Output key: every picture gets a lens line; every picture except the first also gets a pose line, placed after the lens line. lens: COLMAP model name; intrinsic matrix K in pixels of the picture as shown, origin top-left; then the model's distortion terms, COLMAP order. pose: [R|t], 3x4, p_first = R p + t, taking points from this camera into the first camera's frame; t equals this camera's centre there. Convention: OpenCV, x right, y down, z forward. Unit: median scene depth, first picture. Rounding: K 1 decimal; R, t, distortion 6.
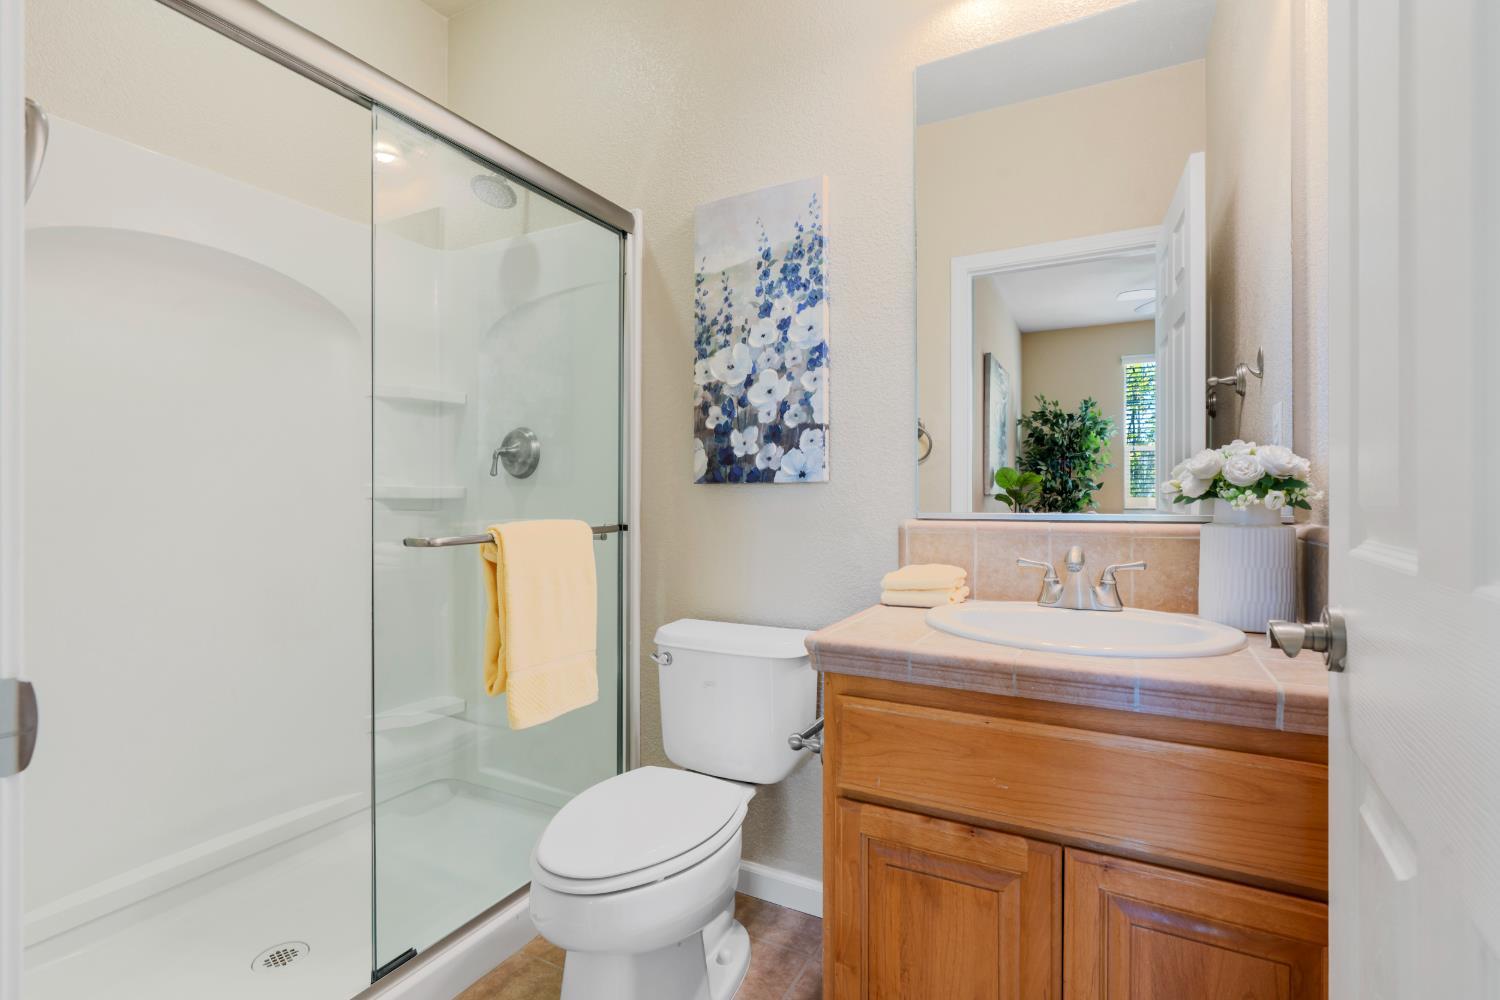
lens RADIAL K [[708.2, 0, 750.0], [0, 708.2, 500.0], [0, 0, 1]] dist [0.000721, -0.000041]
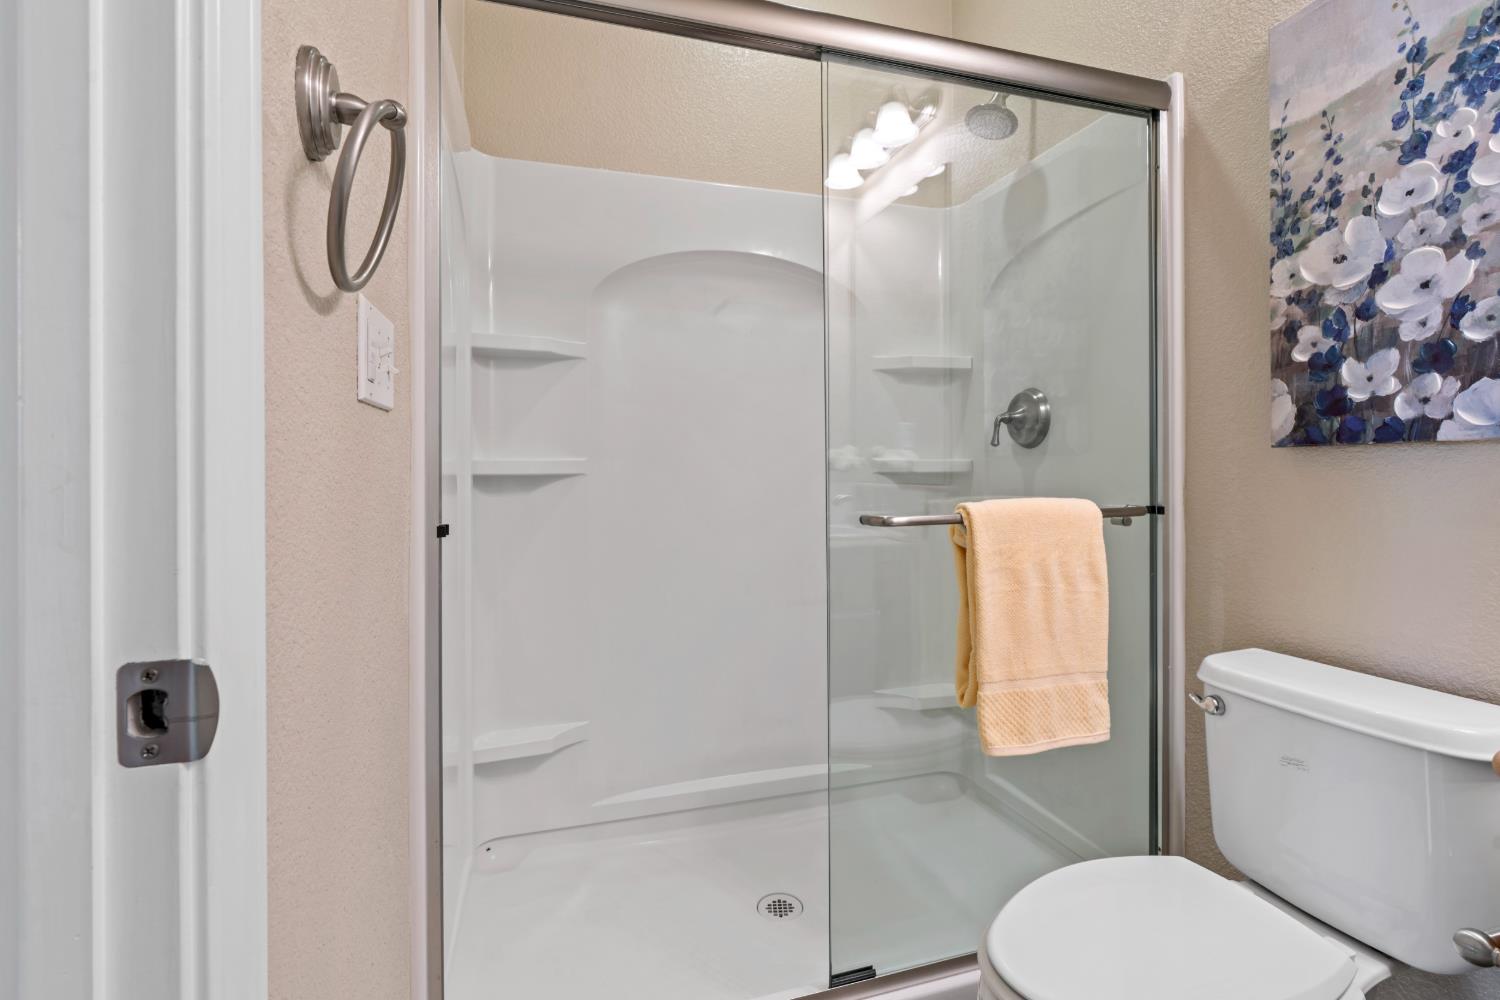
lens RADIAL K [[698.3, 0, 751.7], [0, 698.3, 472.7], [0, 0, 1]] dist [-0.000975, 0.001384]
pose [[0.712331, -0.005407, -0.701823, 0.034689], [0.004162, 0.999985, -0.003480, 0.000859], [0.701831, -0.000442, 0.712343, 0.197164]]
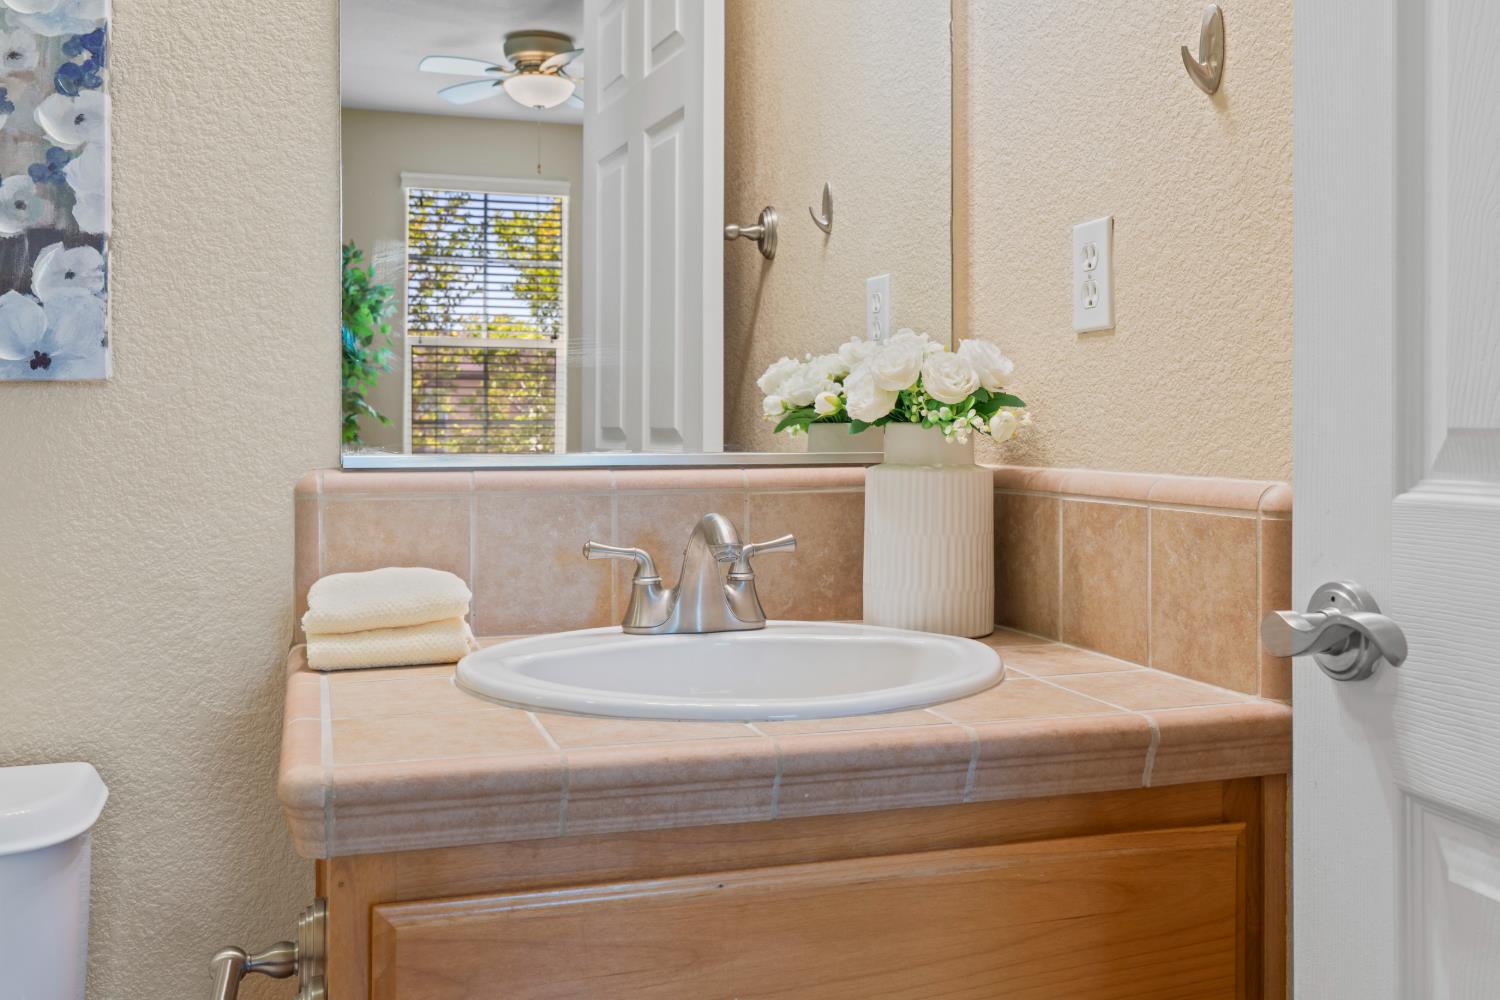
lens RADIAL K [[1374.1, 0, 747.7], [0, 1374.1, 427.0], [0, 0, 1]] dist [0.010798, 0.008463]
pose [[0.697861, 0.001827, 0.716231, -0.185672], [0.002110, 0.999987, -0.004607, 0.004051], [-0.716230, 0.004726, 0.697848, 0.192653]]
